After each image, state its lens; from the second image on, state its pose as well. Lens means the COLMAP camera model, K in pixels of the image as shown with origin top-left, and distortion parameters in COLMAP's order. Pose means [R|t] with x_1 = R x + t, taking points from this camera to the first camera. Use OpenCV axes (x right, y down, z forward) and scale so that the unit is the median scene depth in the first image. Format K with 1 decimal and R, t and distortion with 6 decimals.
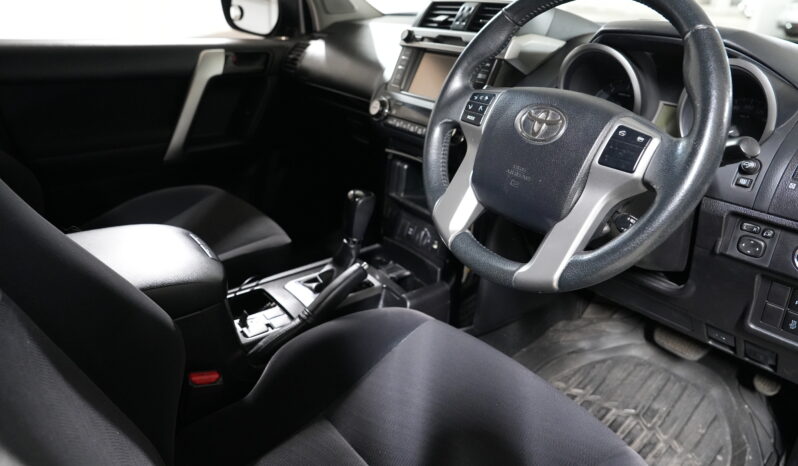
lens RADIAL K [[544.3, 0, 395.0], [0, 544.3, 231.8], [0, 0, 1]] dist [-0.108644, 0.073616]
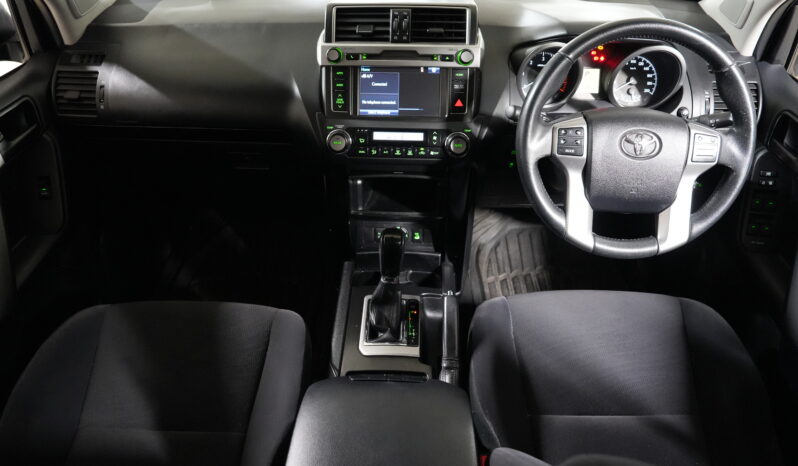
lens RADIAL K [[544.3, 0, 397.2], [0, 544.3, 233.5], [0, 0, 1]] dist [-0.108644, 0.073616]
pose [[0.635363, -0.503582, 0.585423, -0.561772], [0.326558, 0.862203, 0.387254, -0.398932], [-0.699767, -0.054873, 0.712260, 0.245051]]
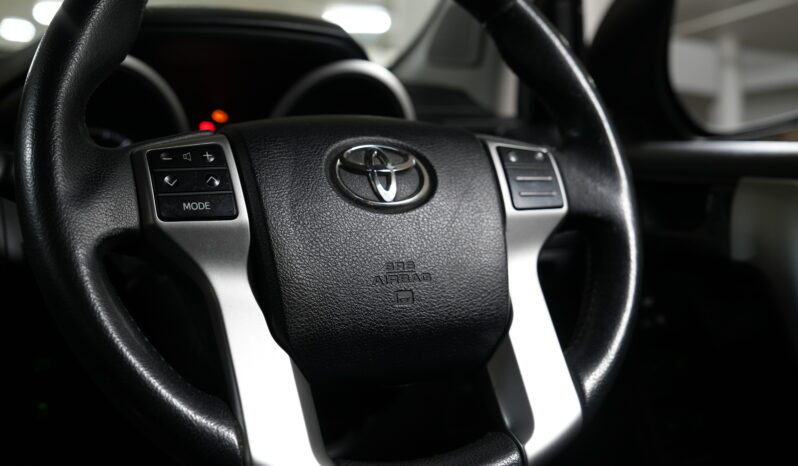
lens RADIAL K [[985.9, 0, 396.2], [0, 985.9, 233.2], [0, 0, 1]] dist [0.087223, 0.000000]
pose [[0.148890, -0.148686, 0.977611, -0.342736], [0.395657, 0.915003, 0.078905, -0.117794], [-0.906249, 0.375050, 0.195064, 0.450396]]
